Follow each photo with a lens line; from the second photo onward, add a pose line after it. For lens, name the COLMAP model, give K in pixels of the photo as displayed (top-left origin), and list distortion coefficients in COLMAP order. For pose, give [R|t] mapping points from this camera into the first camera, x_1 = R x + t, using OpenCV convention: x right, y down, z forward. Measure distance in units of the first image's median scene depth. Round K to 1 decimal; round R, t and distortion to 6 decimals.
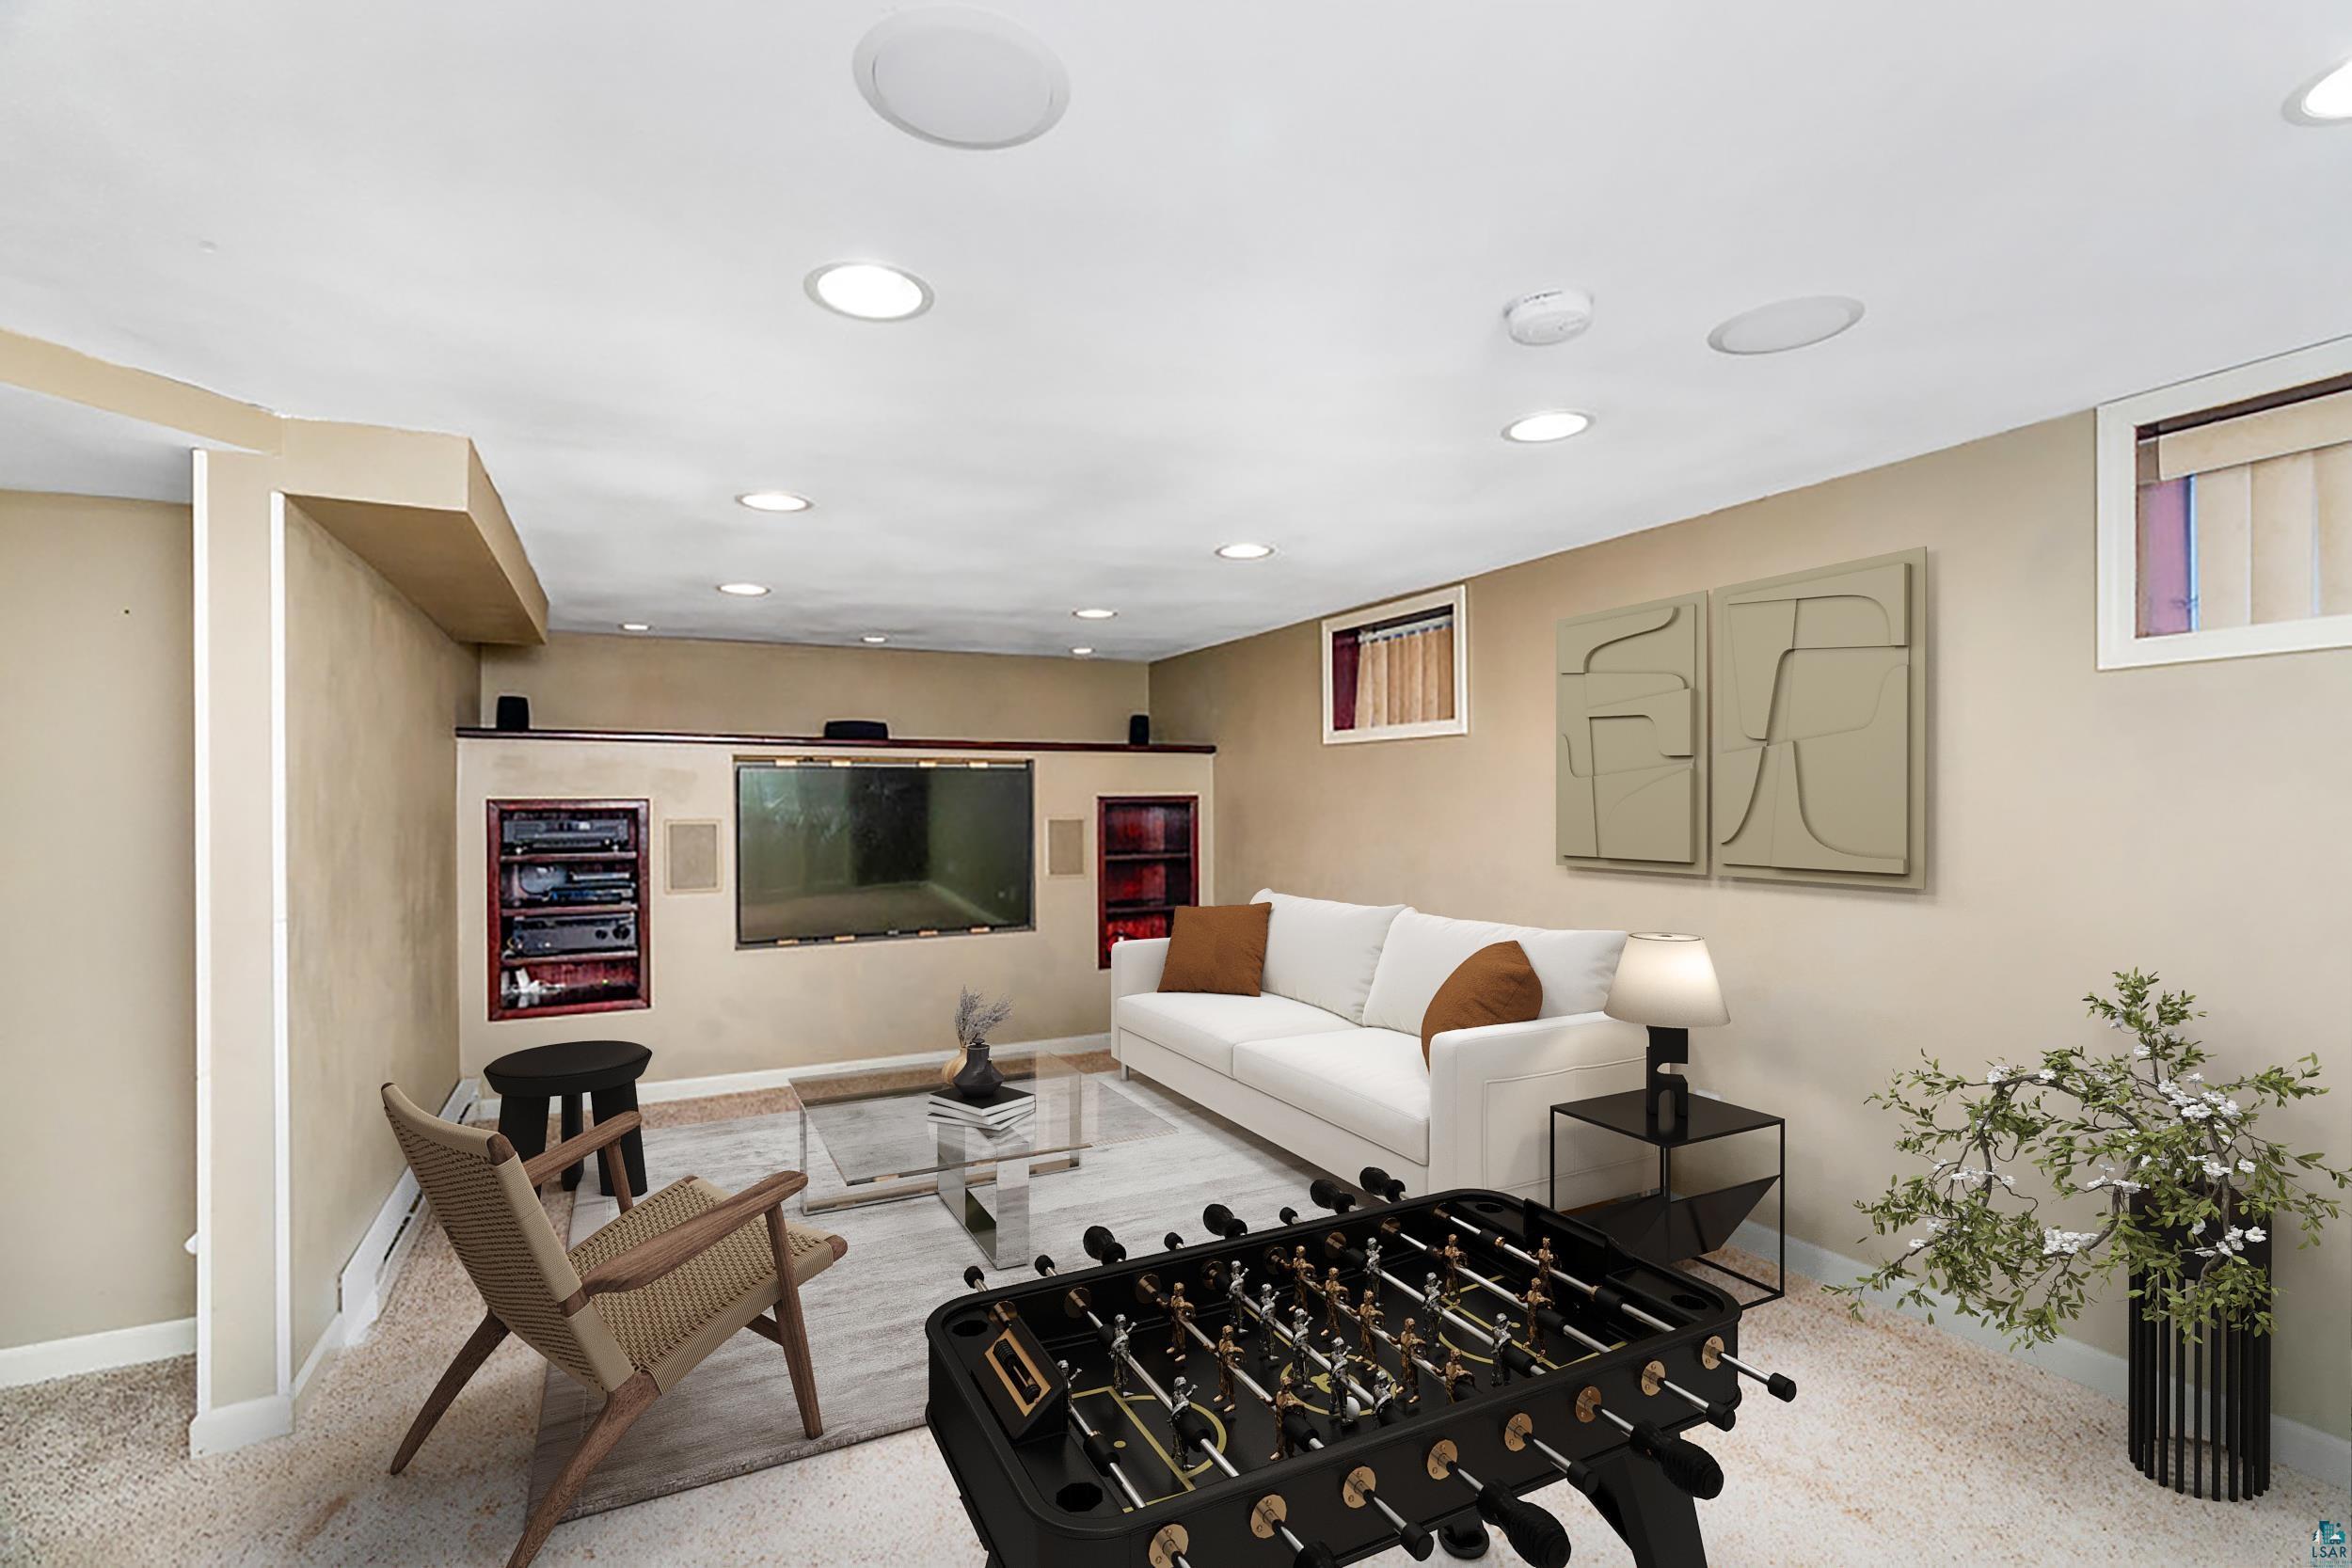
lens RADIAL K [[1063.8, 0, 1177.4], [0, 1063.8, 802.7], [0, 0, 1]] dist [0.000469, 0.000165]
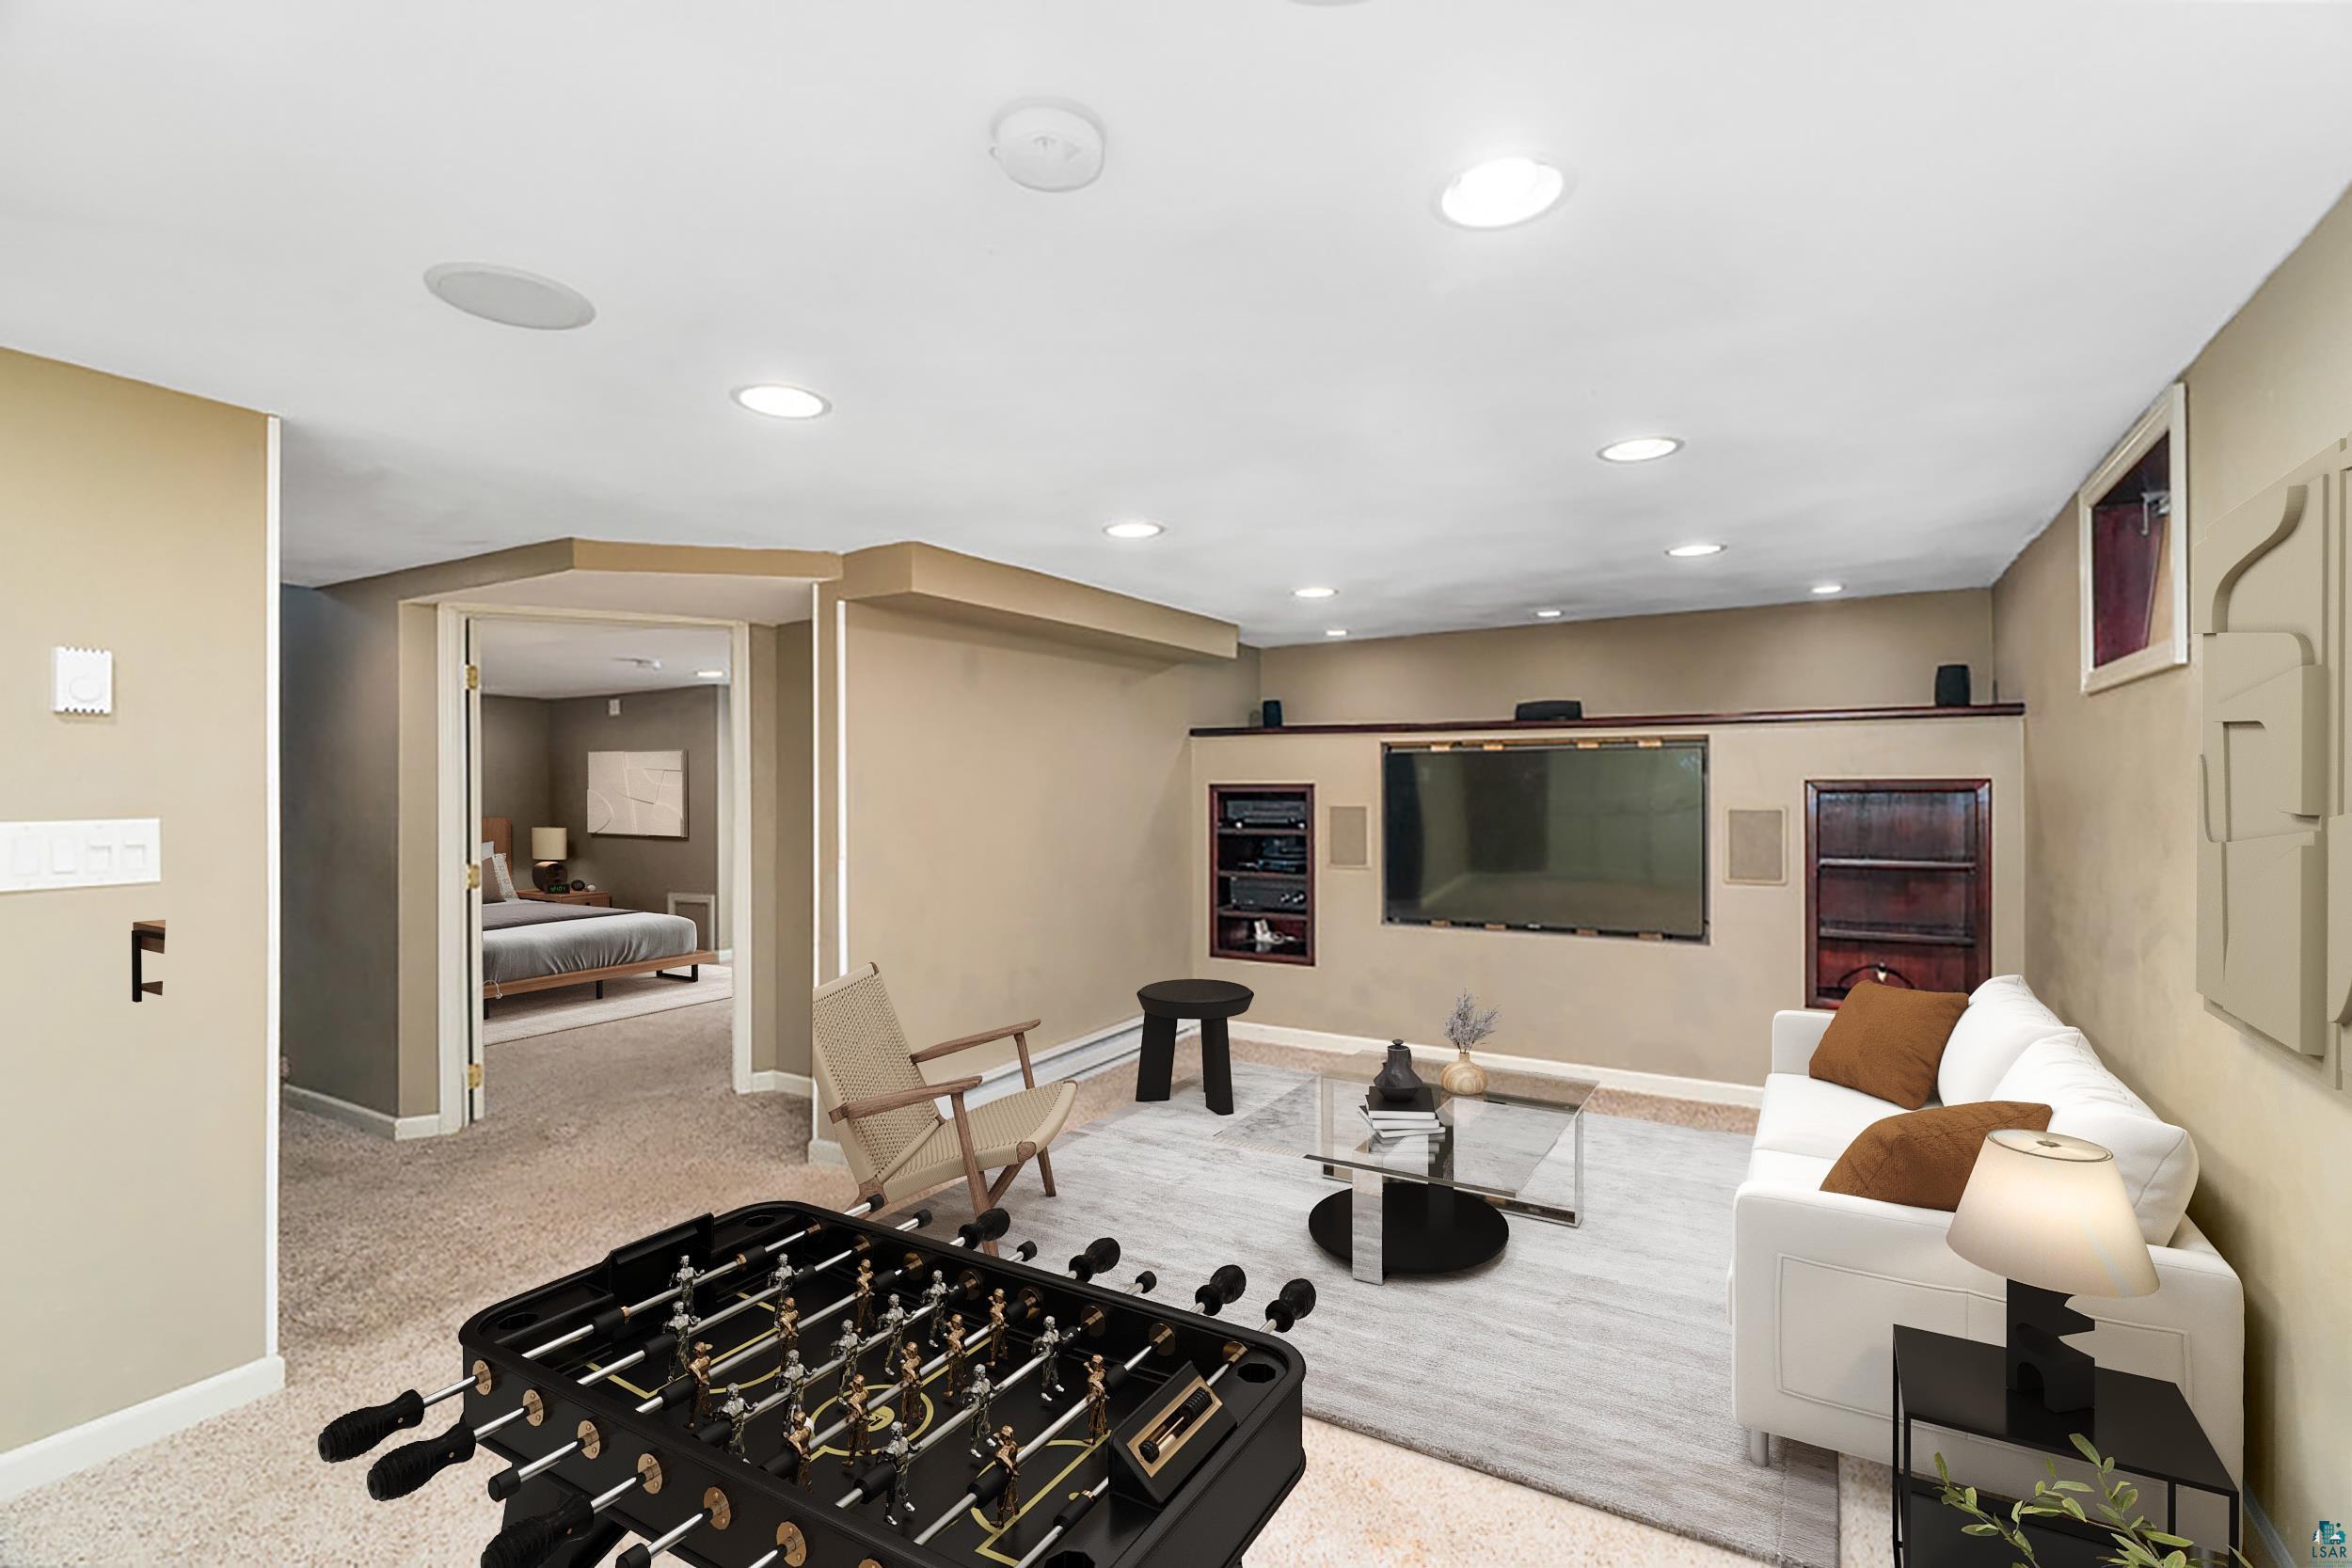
lens RADIAL K [[1117.1, 0, 1184.9], [0, 1117.1, 809.6], [0, 0, 1]] dist [0.041143, 0.000264]
pose [[0.541848, 0.022260, -0.840182, 0.420503], [-0.003469, 0.999700, 0.024248, -0.004106], [0.840469, -0.010224, 0.541762, 0.223188]]
